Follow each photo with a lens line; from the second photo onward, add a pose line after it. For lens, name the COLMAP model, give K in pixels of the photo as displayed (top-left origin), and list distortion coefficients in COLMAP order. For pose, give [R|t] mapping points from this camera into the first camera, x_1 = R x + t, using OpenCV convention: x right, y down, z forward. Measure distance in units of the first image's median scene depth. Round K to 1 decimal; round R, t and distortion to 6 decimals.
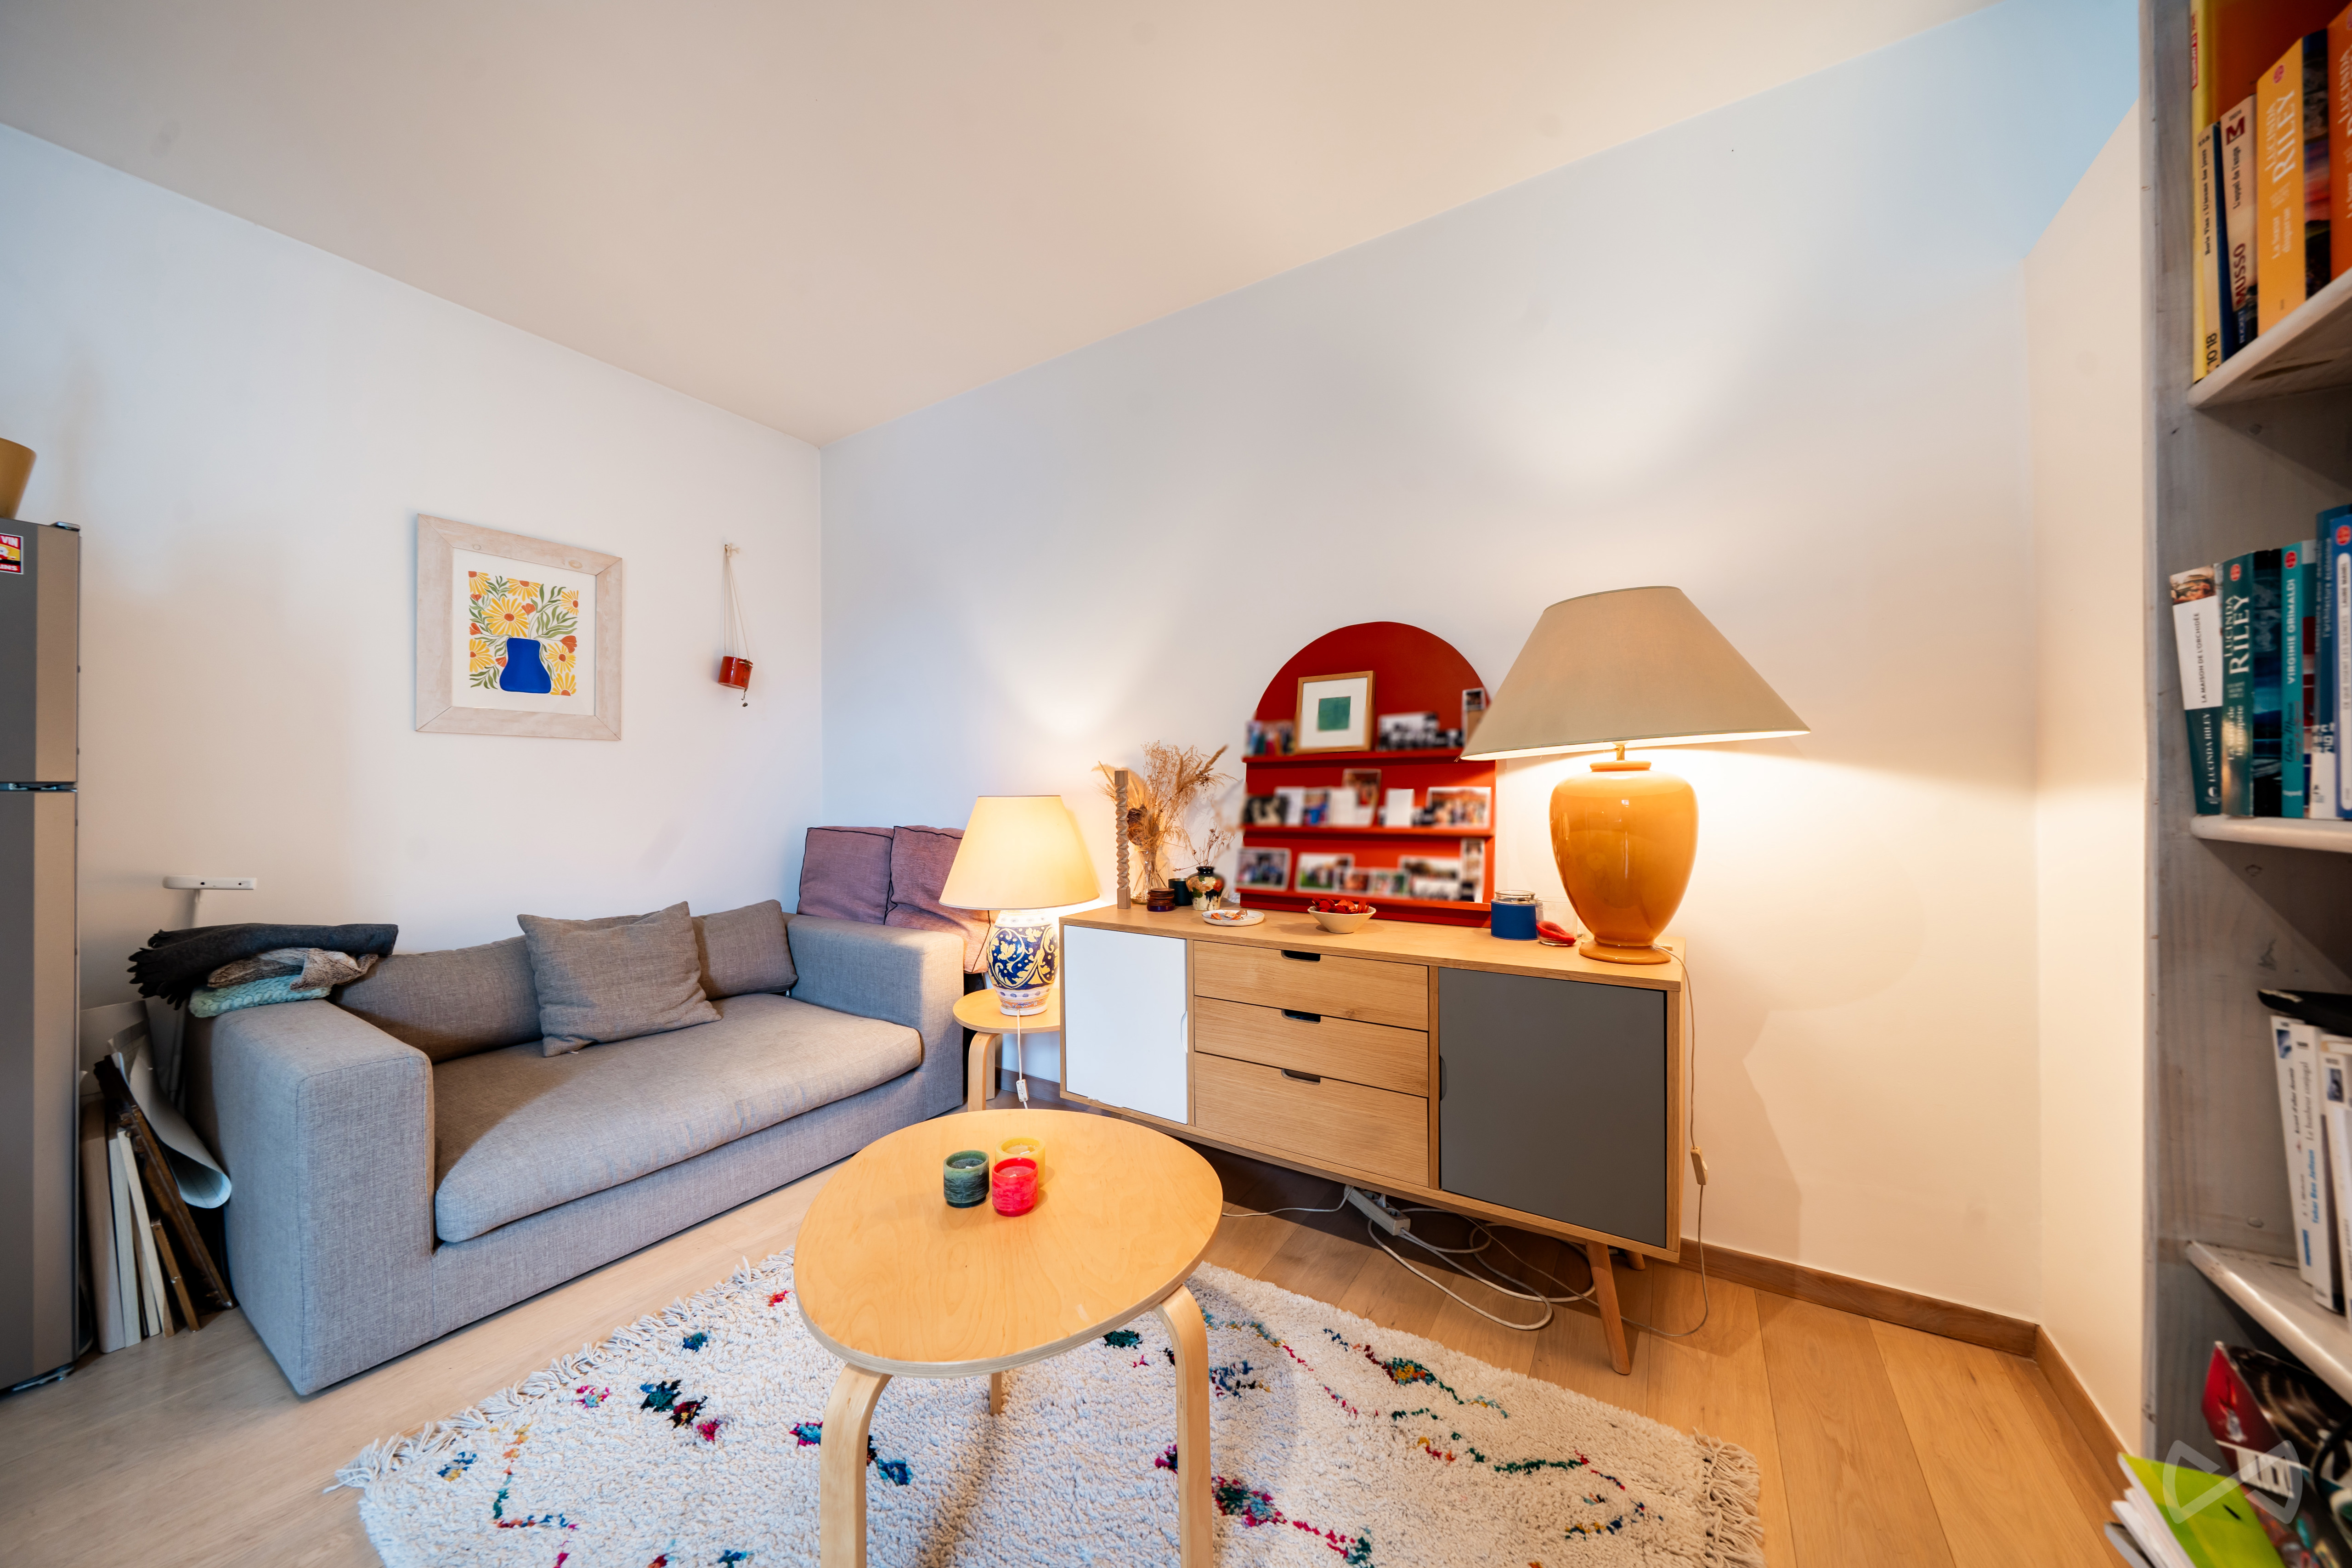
lens RADIAL K [[795.5, 0, 1175.0], [0, 795.5, 788.1], [0, 0, 1]] dist [-0.009719, 0.000102]
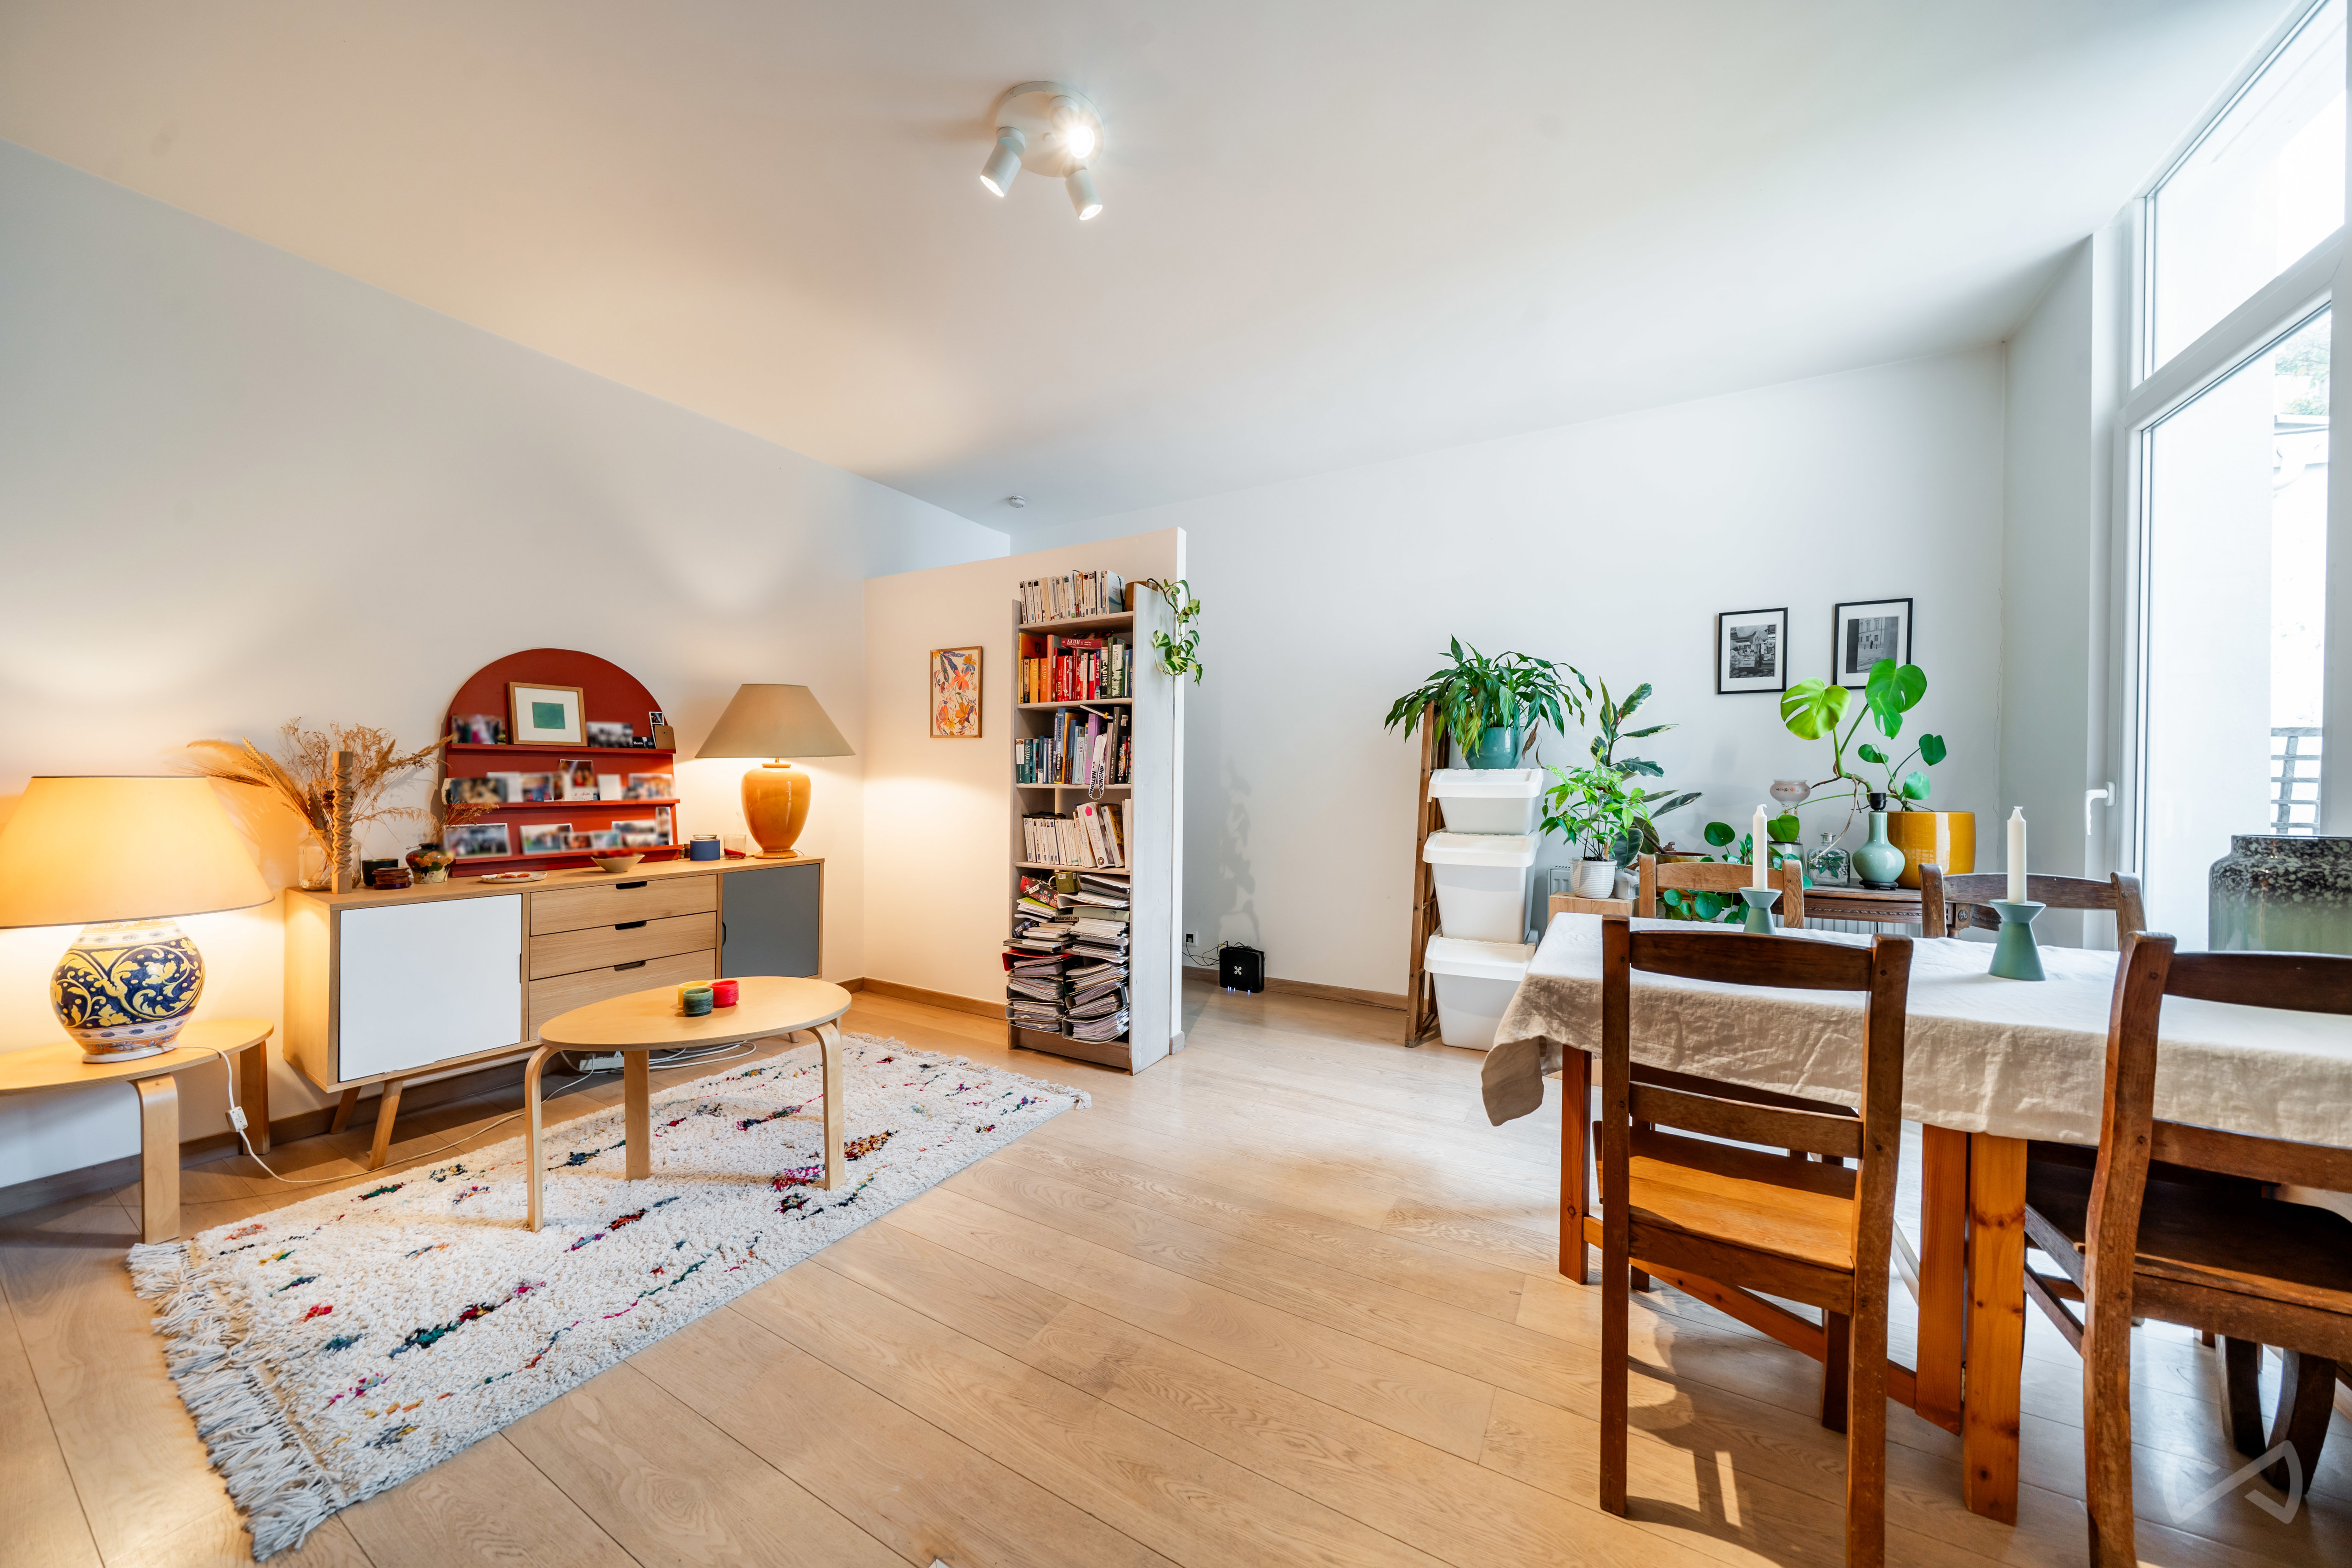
lens RADIAL K [[795.5, 0, 1175.0], [0, 795.5, 788.1], [0, 0, 1]] dist [-0.009719, 0.000102]
pose [[-0.027932, -0.006294, 0.999590, -1.097118], [-0.011065, 0.999921, 0.005987, 0.005739], [-0.999549, -0.010893, -0.027999, 0.012462]]
